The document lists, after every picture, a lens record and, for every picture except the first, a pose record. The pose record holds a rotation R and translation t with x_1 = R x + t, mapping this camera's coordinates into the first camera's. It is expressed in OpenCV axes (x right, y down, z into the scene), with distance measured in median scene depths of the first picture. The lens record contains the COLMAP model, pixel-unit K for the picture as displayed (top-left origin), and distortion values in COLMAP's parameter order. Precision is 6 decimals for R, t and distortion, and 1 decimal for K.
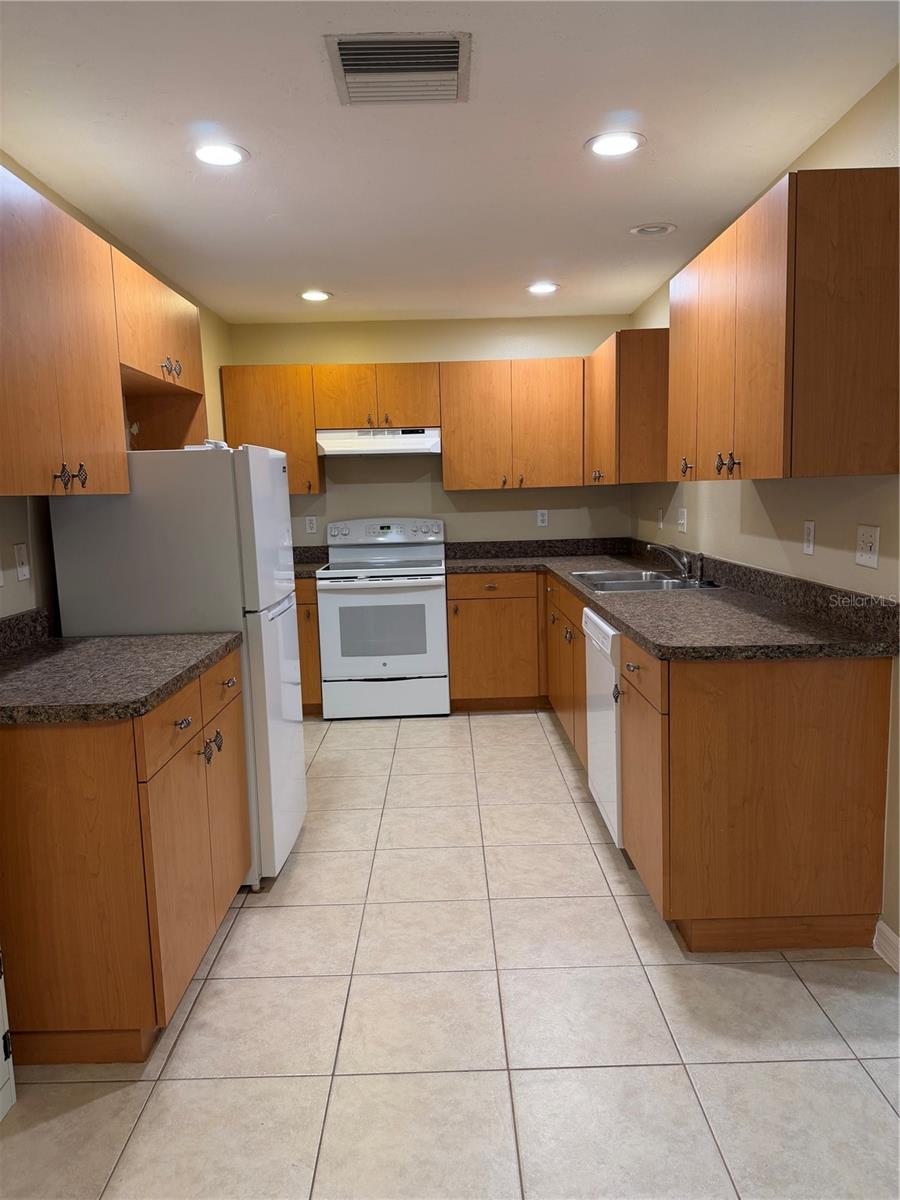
lens RADIAL K [[851.7, 0, 450.0], [0, 851.7, 604.2], [0, 0, 1]] dist [0.067477, -0.099507]
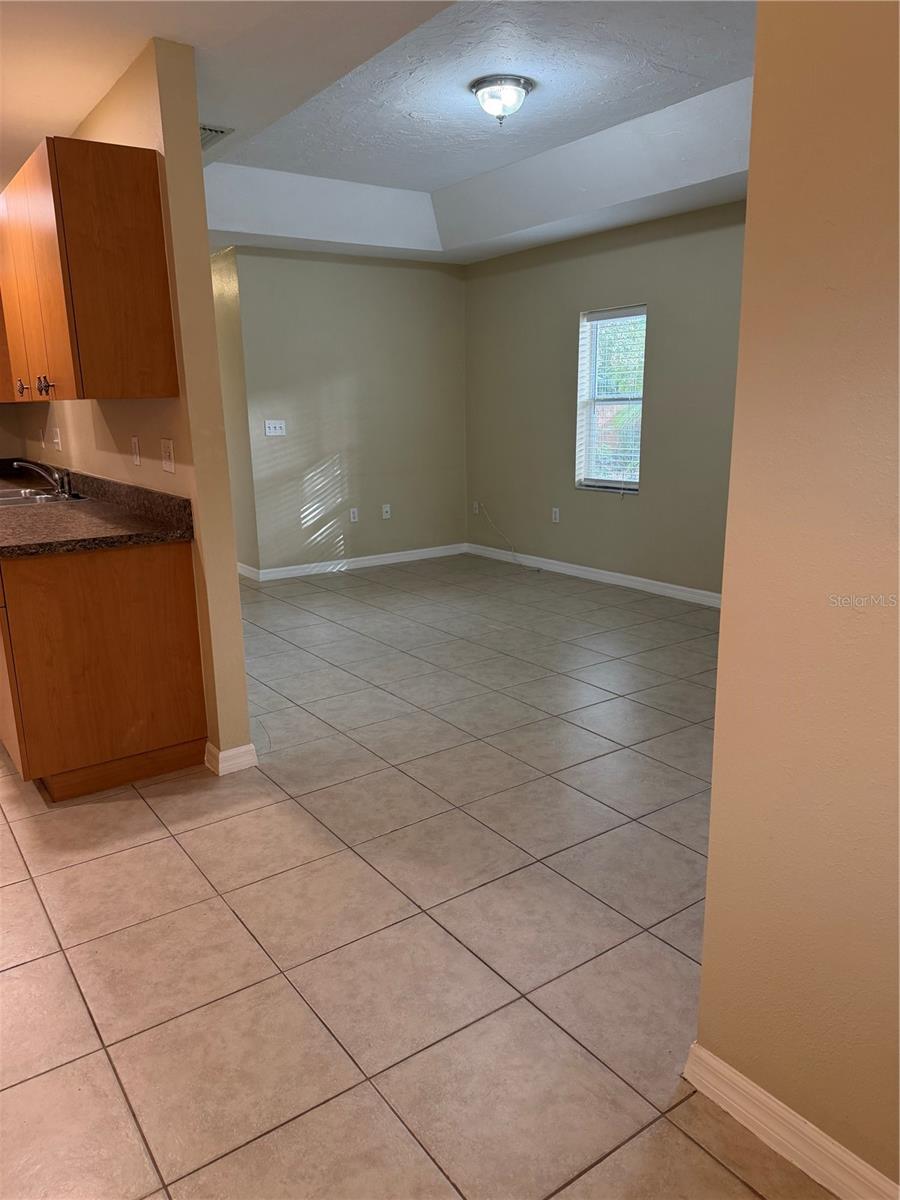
lens RADIAL K [[851.7, 0, 450.0], [0, 851.7, 604.2], [0, 0, 1]] dist [0.067477, -0.099507]
pose [[0.821818, -0.120709, 0.556816, 0.047691], [0.071943, 0.991462, 0.108751, 0.019827], [-0.565190, -0.049315, 0.823486, -0.133516]]
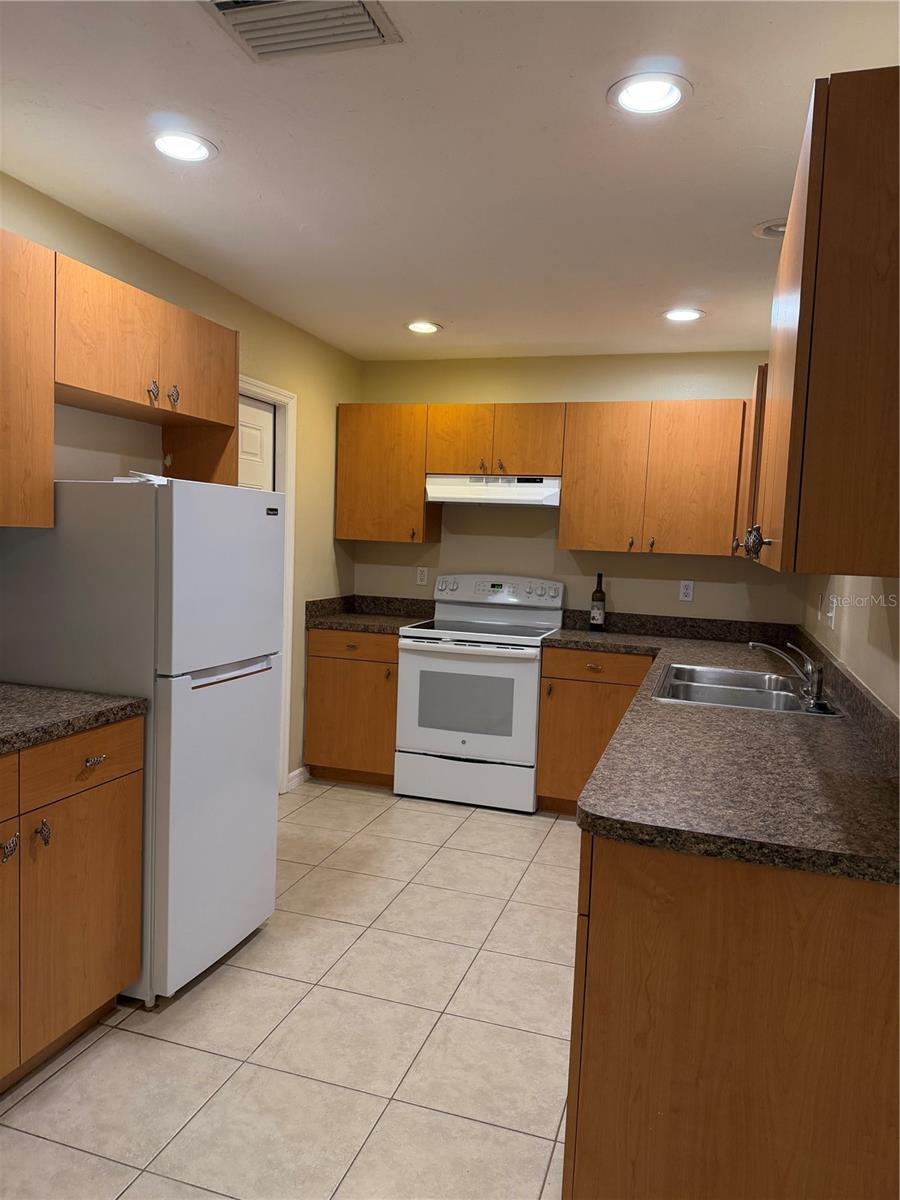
lens RADIAL K [[857.0, 0, 422.4], [0, 857.0, 598.5], [0, 0, 1]] dist [0.094267, -0.188009]
pose [[0.944572, 0.090614, -0.315552, 0.149218], [-0.110349, 0.992864, -0.045206, -0.031308], [0.309204, 0.077522, 0.947831, 0.146729]]
